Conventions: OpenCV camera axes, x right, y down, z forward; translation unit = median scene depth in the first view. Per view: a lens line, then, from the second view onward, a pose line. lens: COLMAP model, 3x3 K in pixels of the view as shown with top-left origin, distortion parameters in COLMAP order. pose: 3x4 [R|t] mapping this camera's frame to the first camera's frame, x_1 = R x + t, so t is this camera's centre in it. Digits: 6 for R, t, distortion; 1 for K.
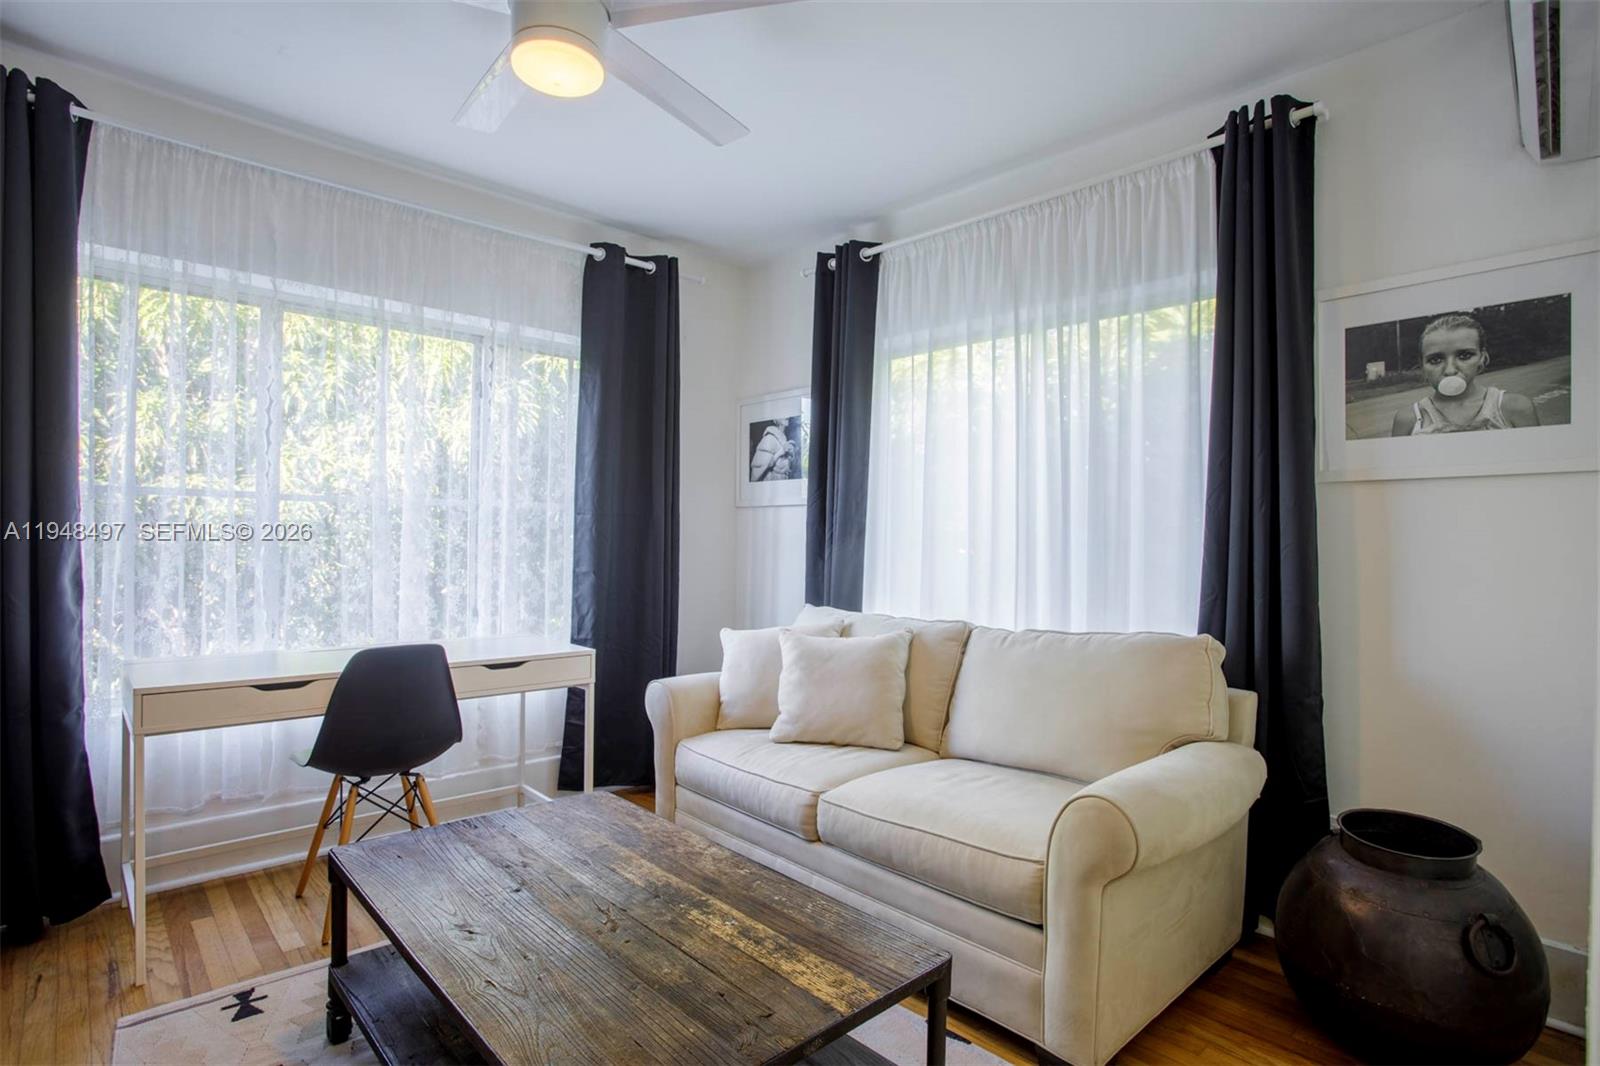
lens RADIAL K [[797.8, 0, 761.8], [0, 797.8, 536.8], [0, 0, 1]] dist [-0.060962, 0.038032]
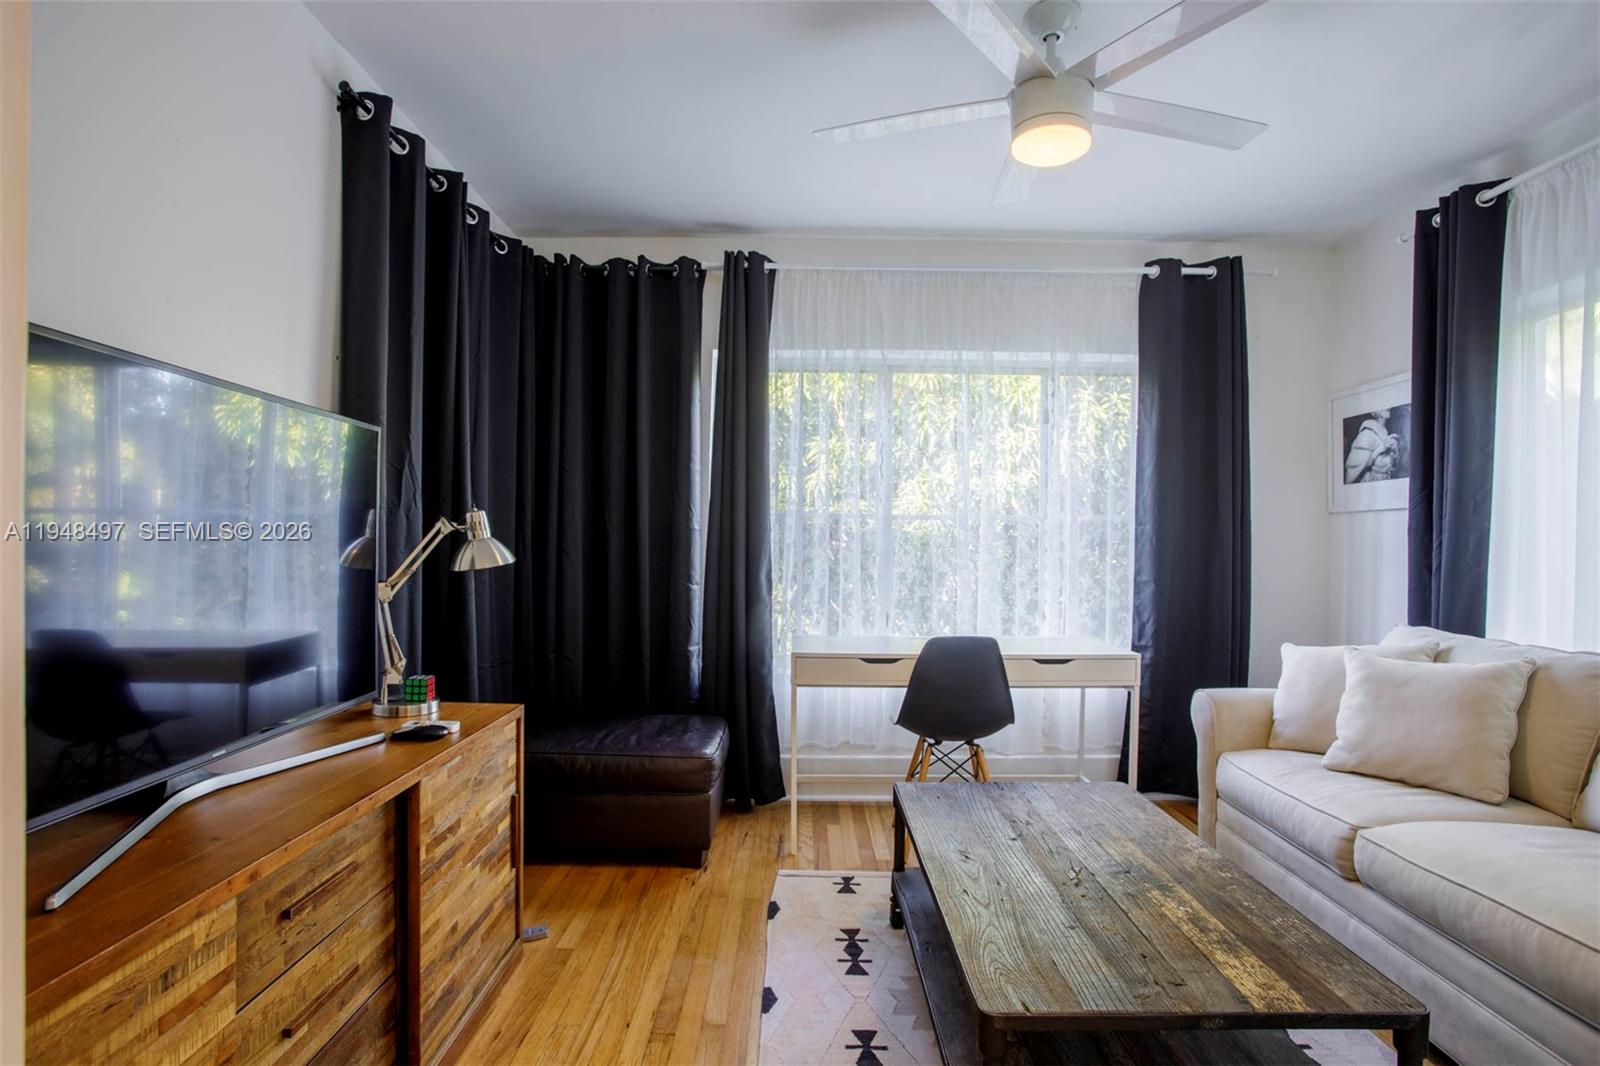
lens RADIAL K [[779.0, 0, 803.9], [0, 779.0, 536.2], [0, 0, 1]] dist [-0.026136, 0.022217]
pose [[0.750713, -0.014294, -0.660473, 0.141311], [0.003894, 0.999844, -0.017213, 0.002229], [0.660617, 0.010350, 0.750652, -0.065404]]
